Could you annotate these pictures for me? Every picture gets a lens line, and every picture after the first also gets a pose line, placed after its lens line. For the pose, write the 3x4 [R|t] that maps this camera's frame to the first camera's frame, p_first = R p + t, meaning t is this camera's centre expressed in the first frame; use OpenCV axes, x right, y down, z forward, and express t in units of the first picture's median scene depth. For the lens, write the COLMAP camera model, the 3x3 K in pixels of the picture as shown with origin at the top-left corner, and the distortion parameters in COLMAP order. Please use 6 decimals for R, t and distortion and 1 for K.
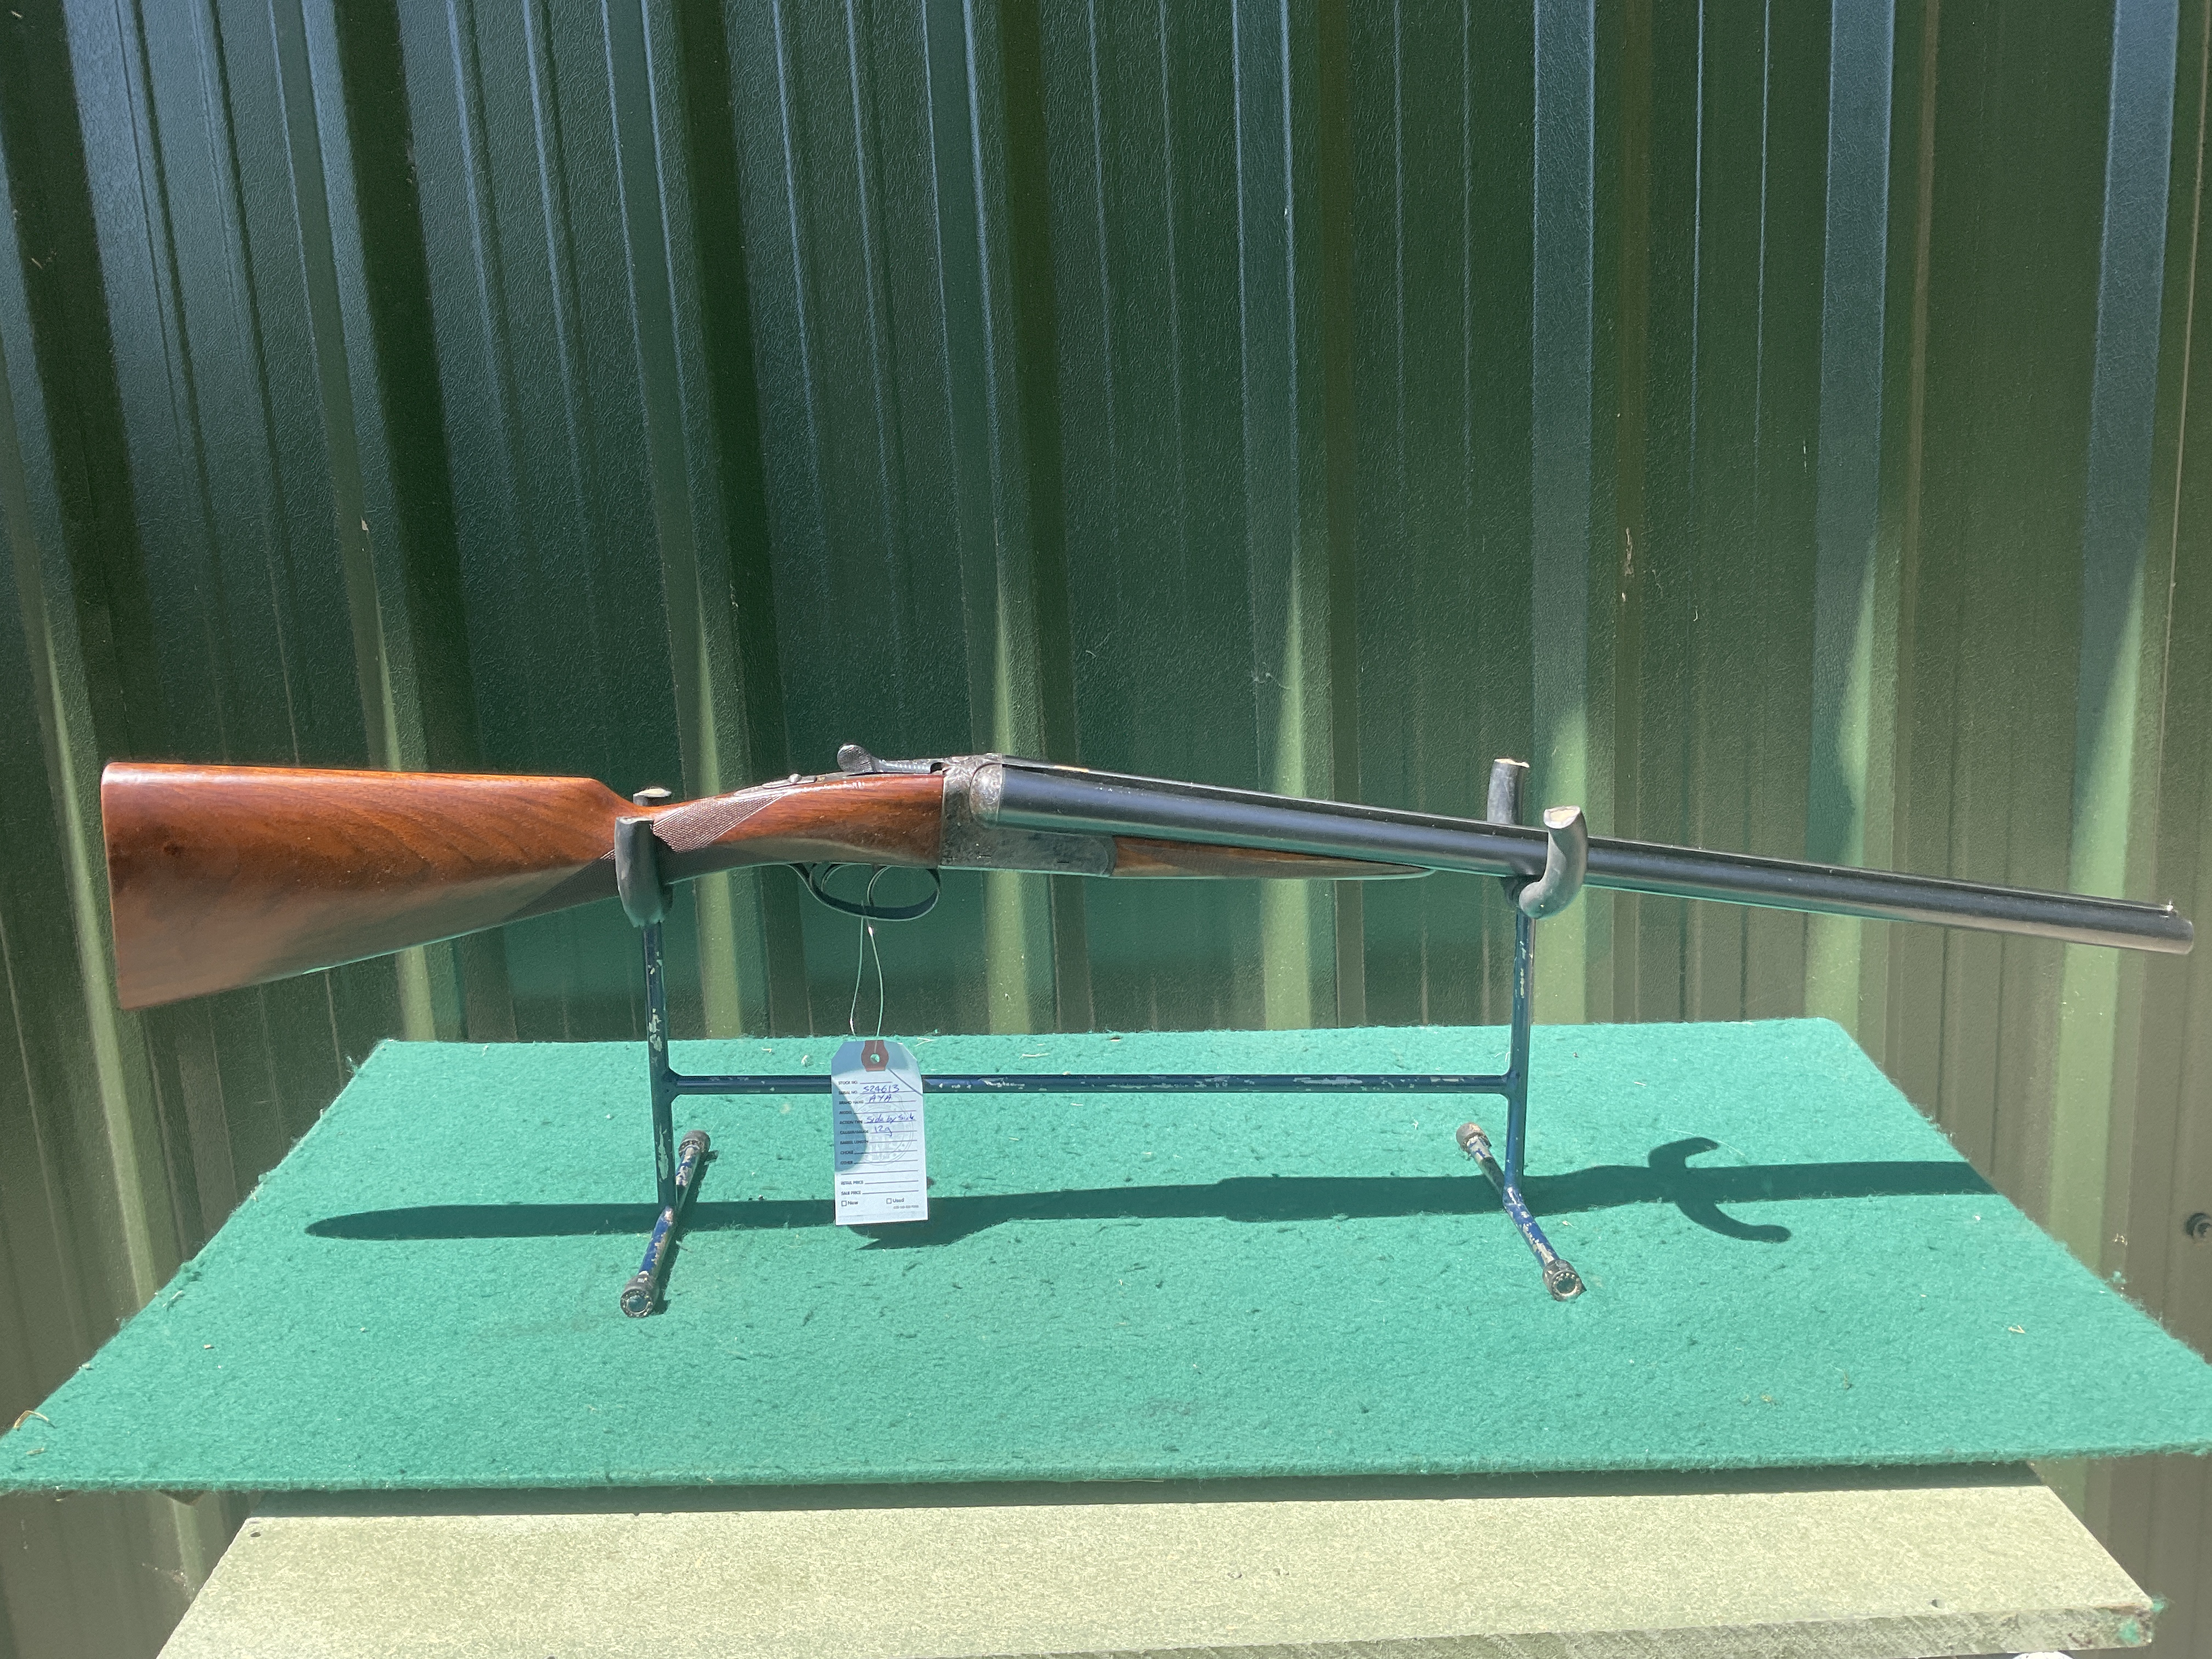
lens RADIAL K [[1870.3, 0, 1101.3], [0, 1870.3, 839.3], [0, 0, 1]] dist [0.057238, -0.105984]
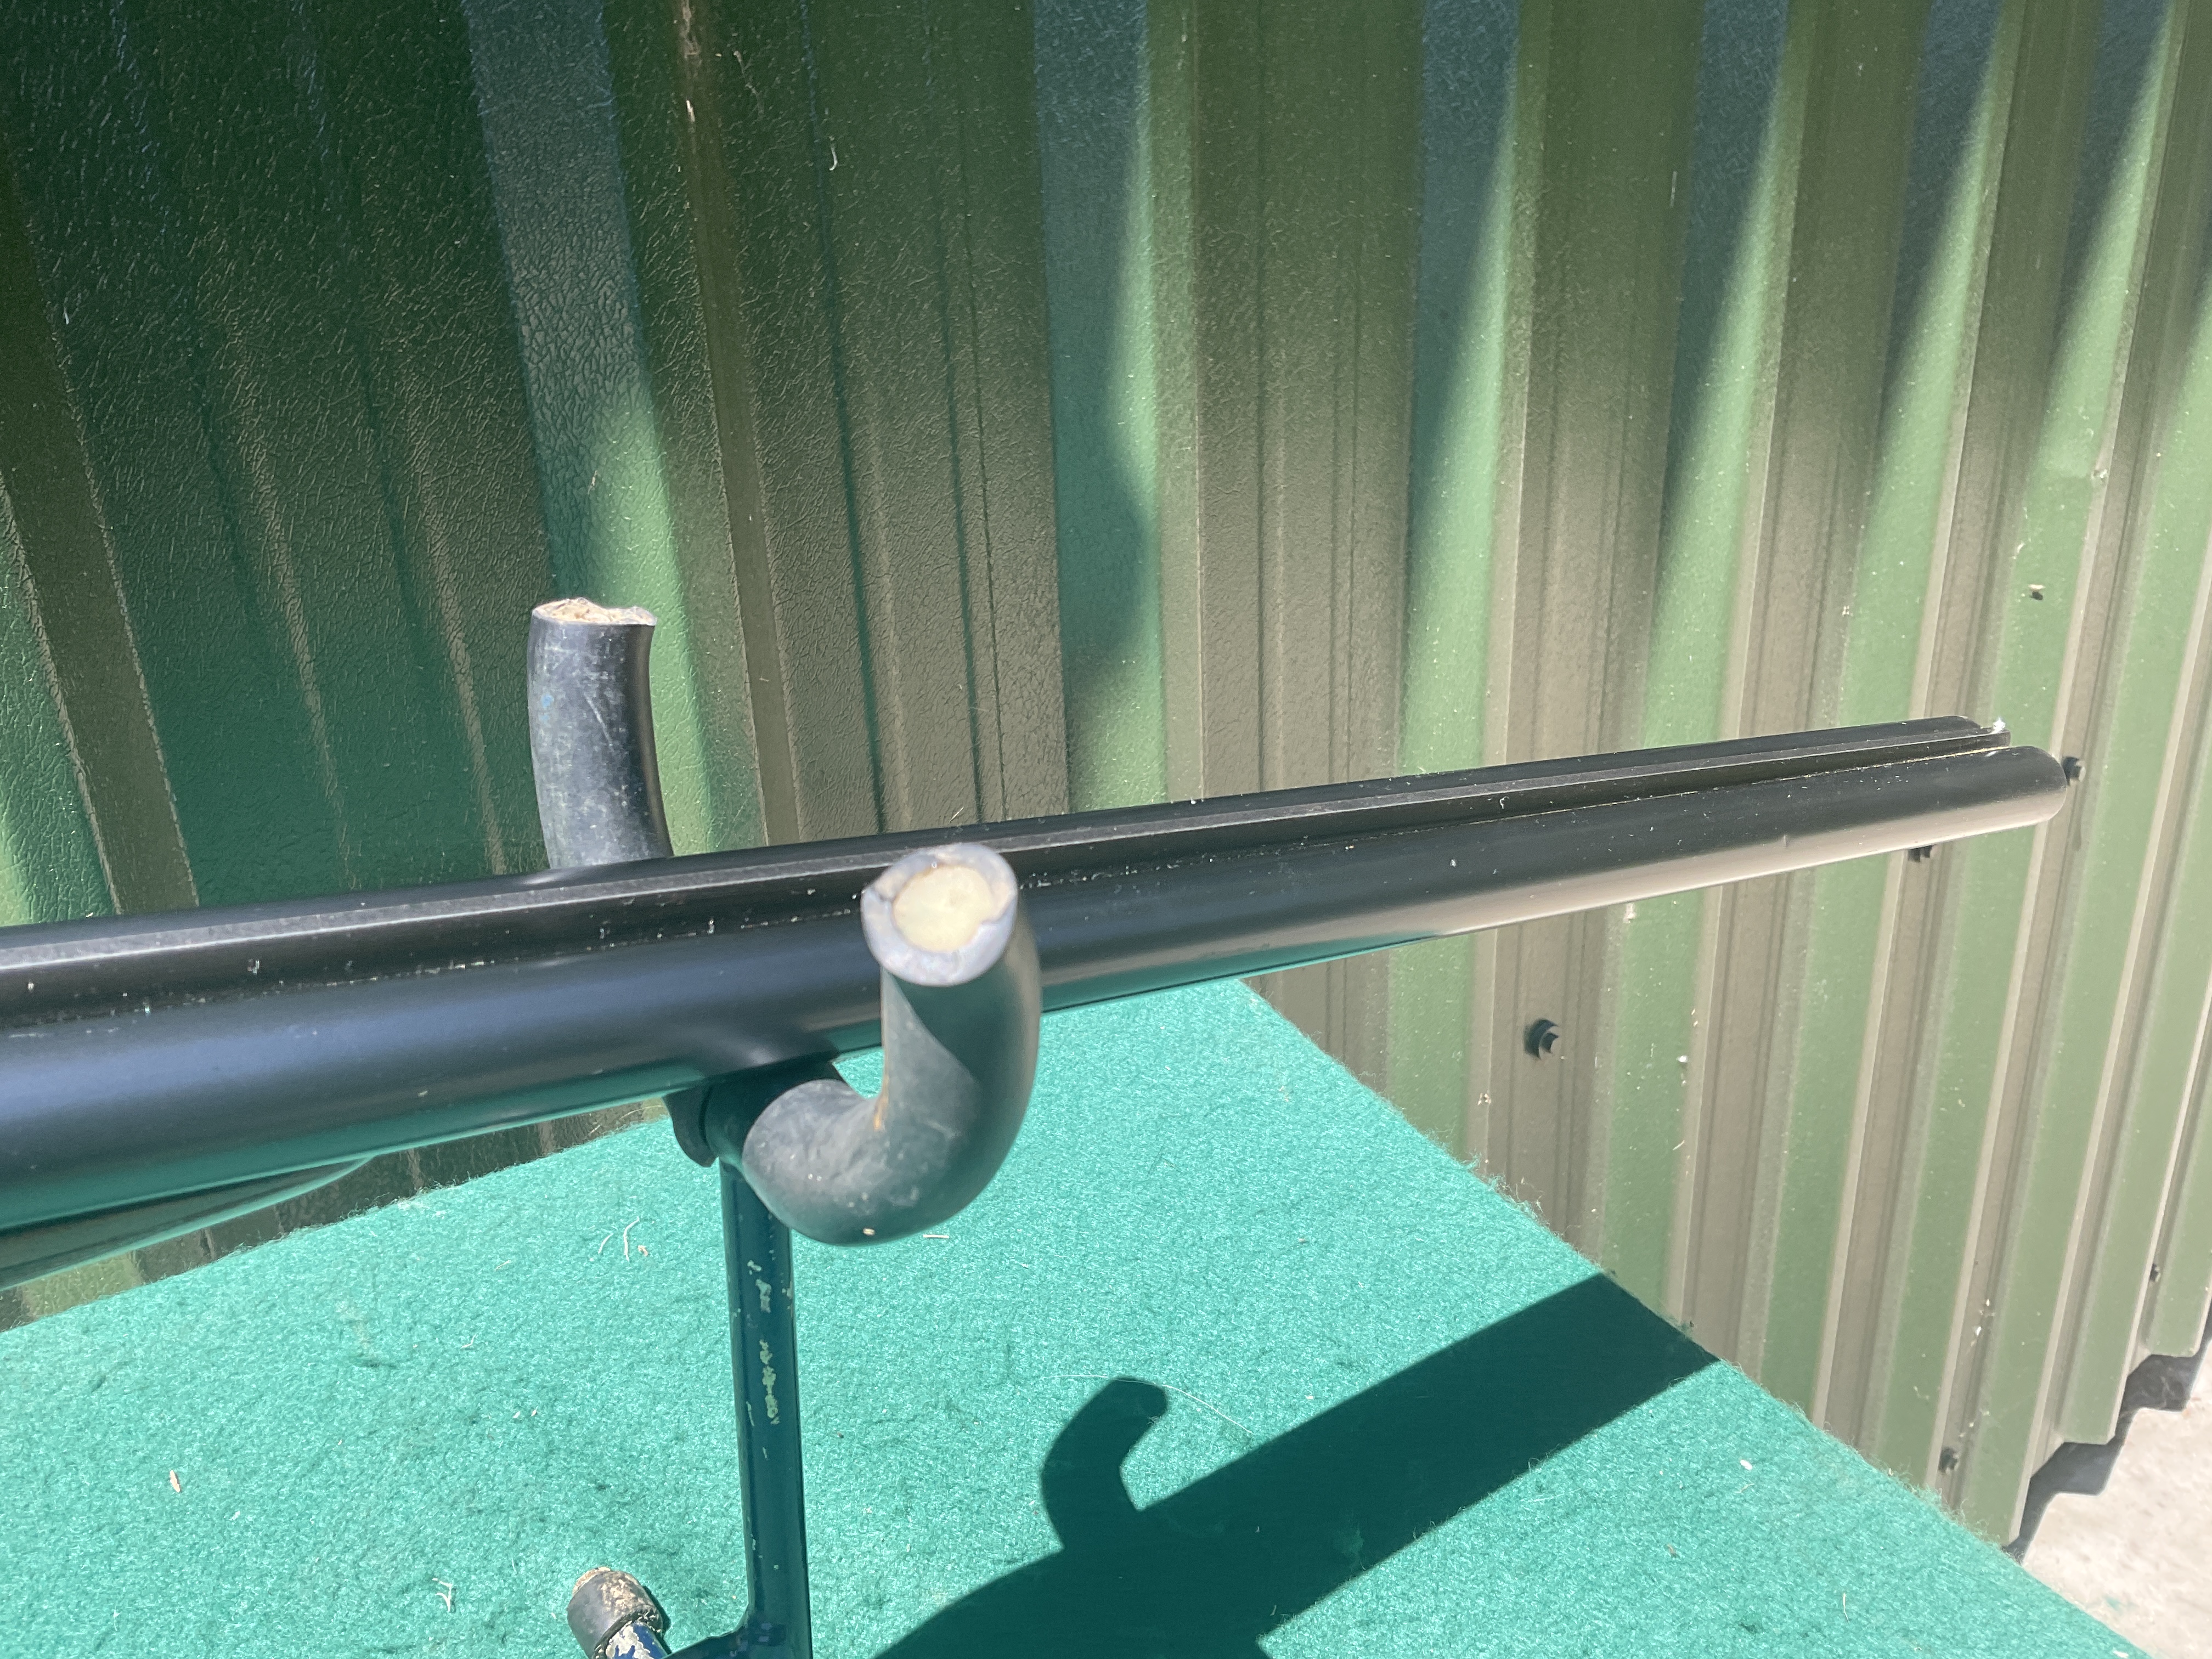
lens RADIAL K [[1842.6, 0, 1080.3], [0, 1842.6, 855.9], [0, 0, 1]] dist [0.080332, -0.115565]
pose [[0.848586, -0.203721, 0.488262, 0.167184], [0.106884, 0.969874, 0.218906, -0.071310], [-0.518148, -0.133573, 0.844796, 0.874125]]
